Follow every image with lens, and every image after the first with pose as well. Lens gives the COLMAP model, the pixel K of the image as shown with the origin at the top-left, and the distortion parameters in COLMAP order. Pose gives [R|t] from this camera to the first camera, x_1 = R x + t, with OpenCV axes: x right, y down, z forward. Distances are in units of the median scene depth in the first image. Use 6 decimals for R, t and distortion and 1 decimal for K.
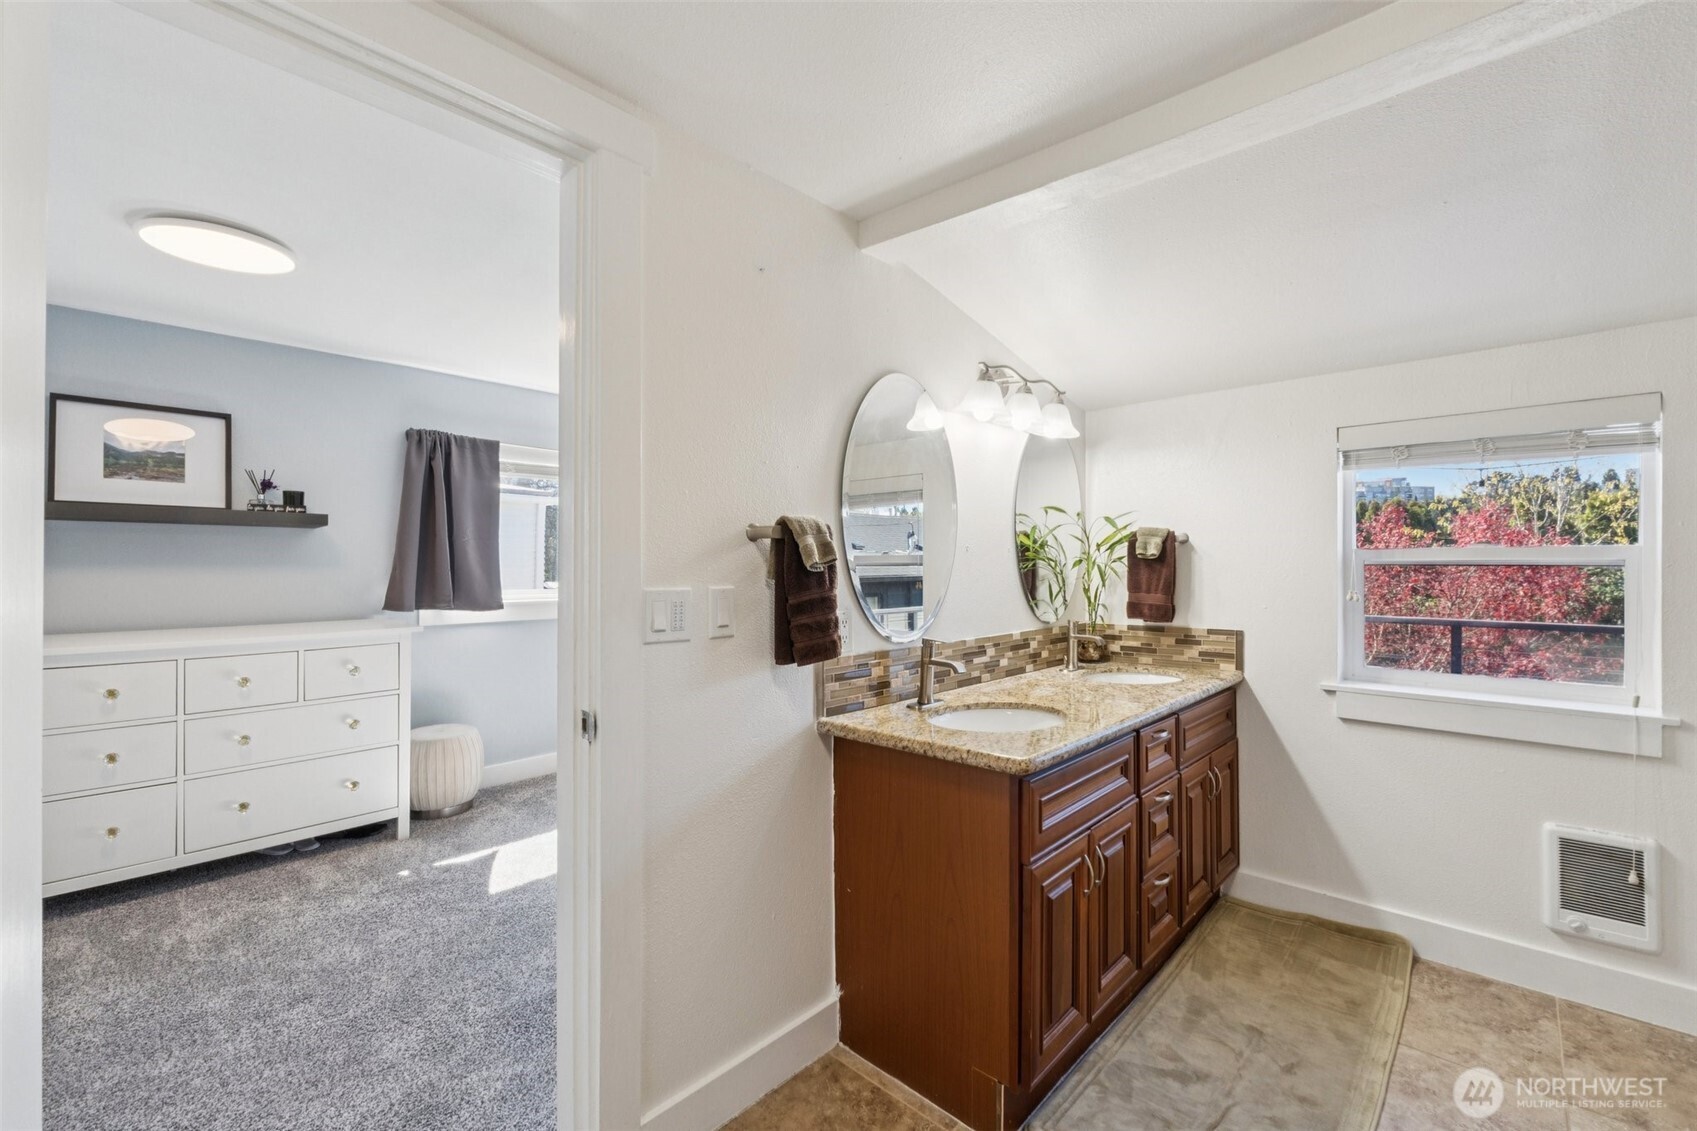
lens RADIAL K [[703.0, 0, 852.9], [0, 703.0, 572.1], [0, 0, 1]] dist [-0.011810, 0.000824]
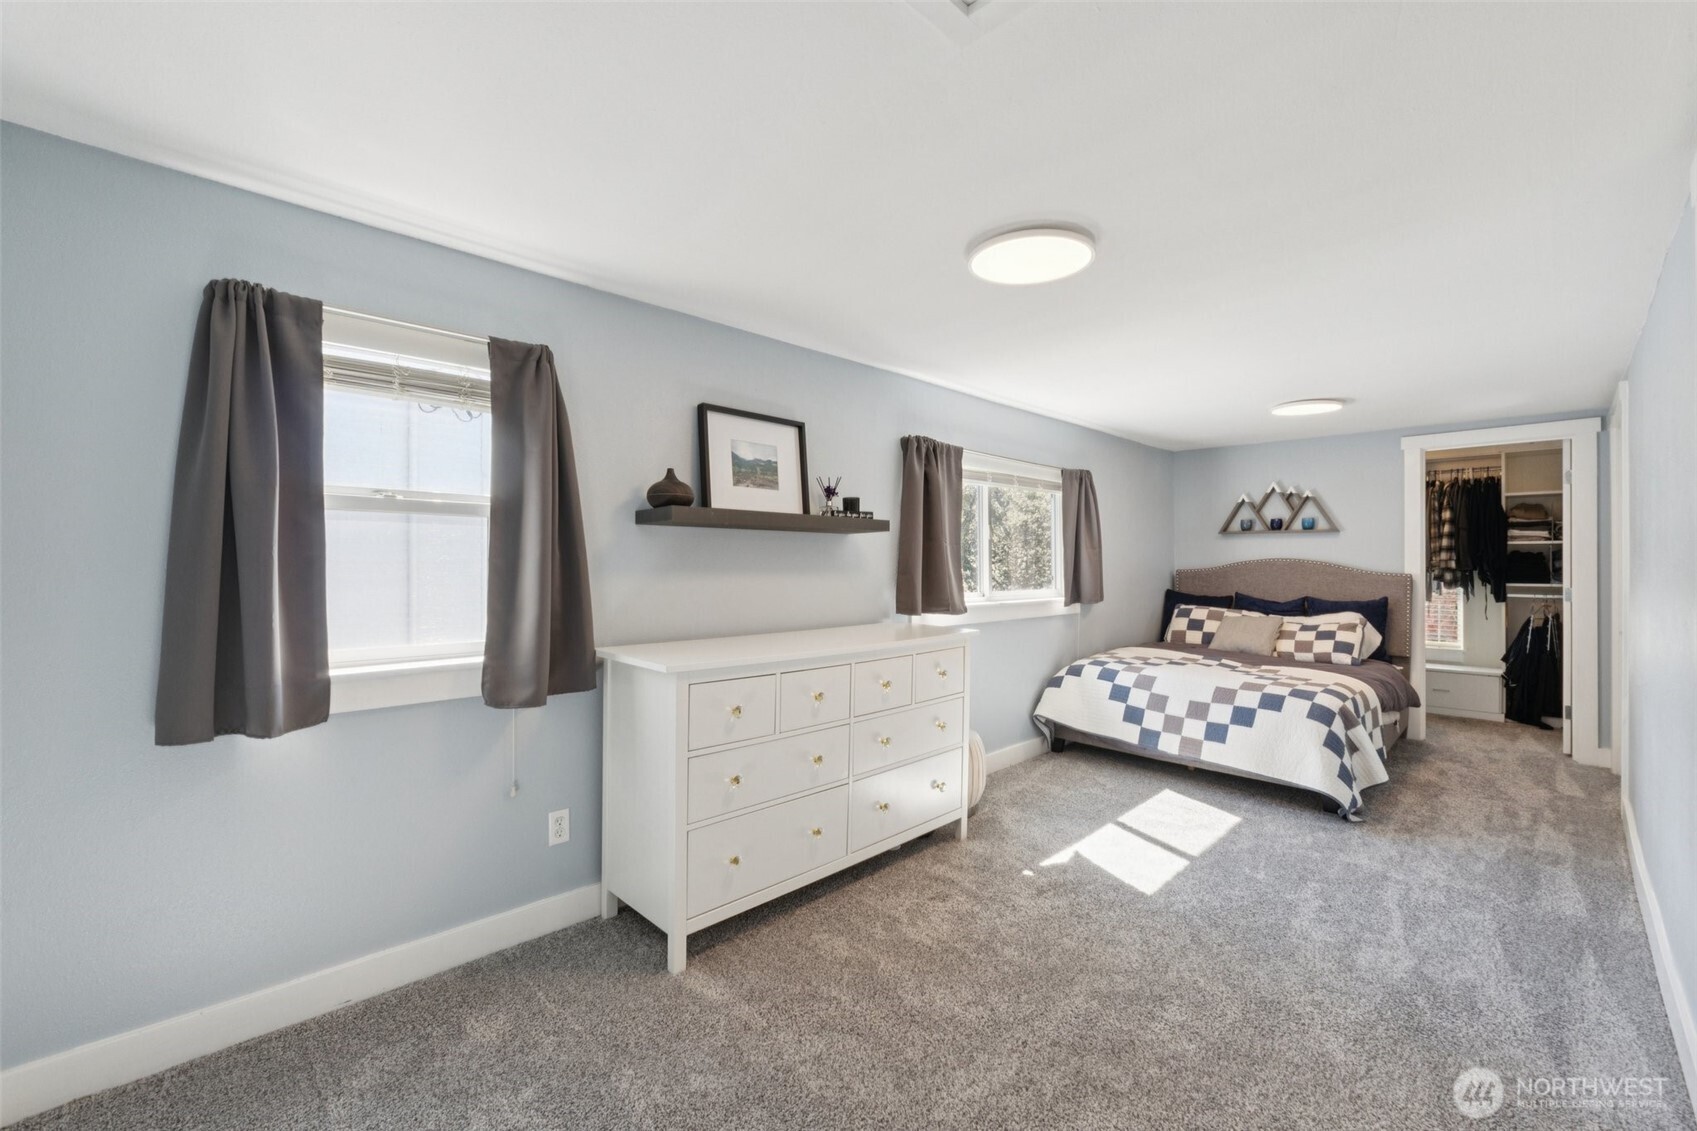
lens RADIAL K [[703.0, 0, 853.9], [0, 703.0, 565.7], [0, 0, 1]] dist [-0.011810, 0.000824]
pose [[0.999349, -0.000795, -0.036079, -0.802060], [0.000388, 0.999936, -0.011267, -0.004939], [0.036086, 0.011246, 0.999285, -0.030373]]
